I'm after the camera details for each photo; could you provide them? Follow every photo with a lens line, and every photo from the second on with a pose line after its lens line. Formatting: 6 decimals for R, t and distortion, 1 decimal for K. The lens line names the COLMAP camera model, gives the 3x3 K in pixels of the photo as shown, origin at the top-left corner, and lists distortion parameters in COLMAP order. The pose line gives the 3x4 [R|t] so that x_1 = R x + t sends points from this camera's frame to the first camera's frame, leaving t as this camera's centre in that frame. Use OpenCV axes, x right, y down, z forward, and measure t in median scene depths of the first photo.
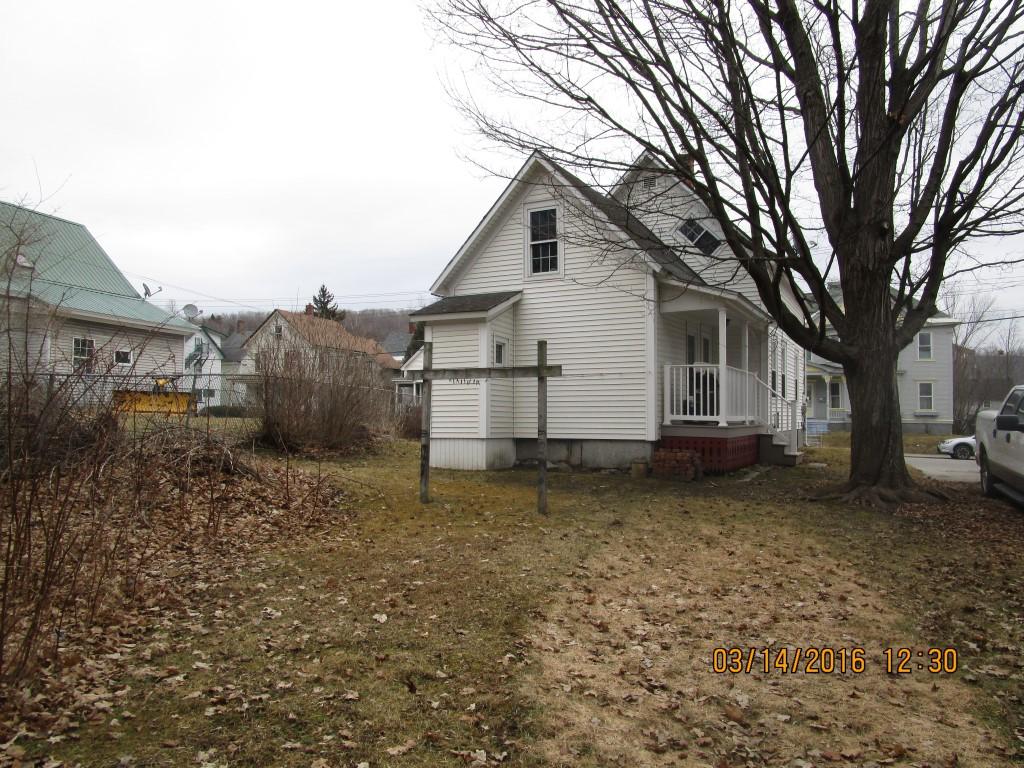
lens RADIAL K [[742.7, 0, 512.0], [0, 742.7, 384.0], [0, 0, 1]] dist [-0.020817, -0.003332]
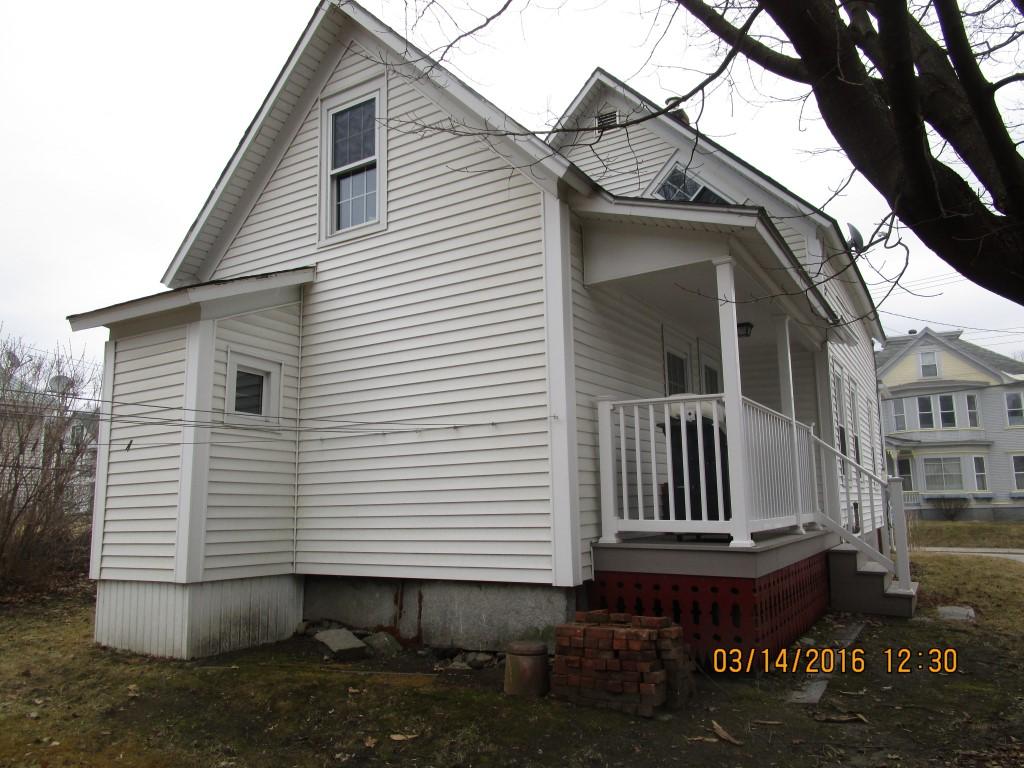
lens RADIAL K [[742.7, 0, 512.0], [0, 742.7, 384.0], [0, 0, 1]] dist [-0.020817, -0.003332]
pose [[0.998359, -0.030812, -0.048275, 0.172347], [0.024731, 0.992241, -0.121847, 0.014806], [0.051654, 0.120453, 0.991374, 0.554691]]
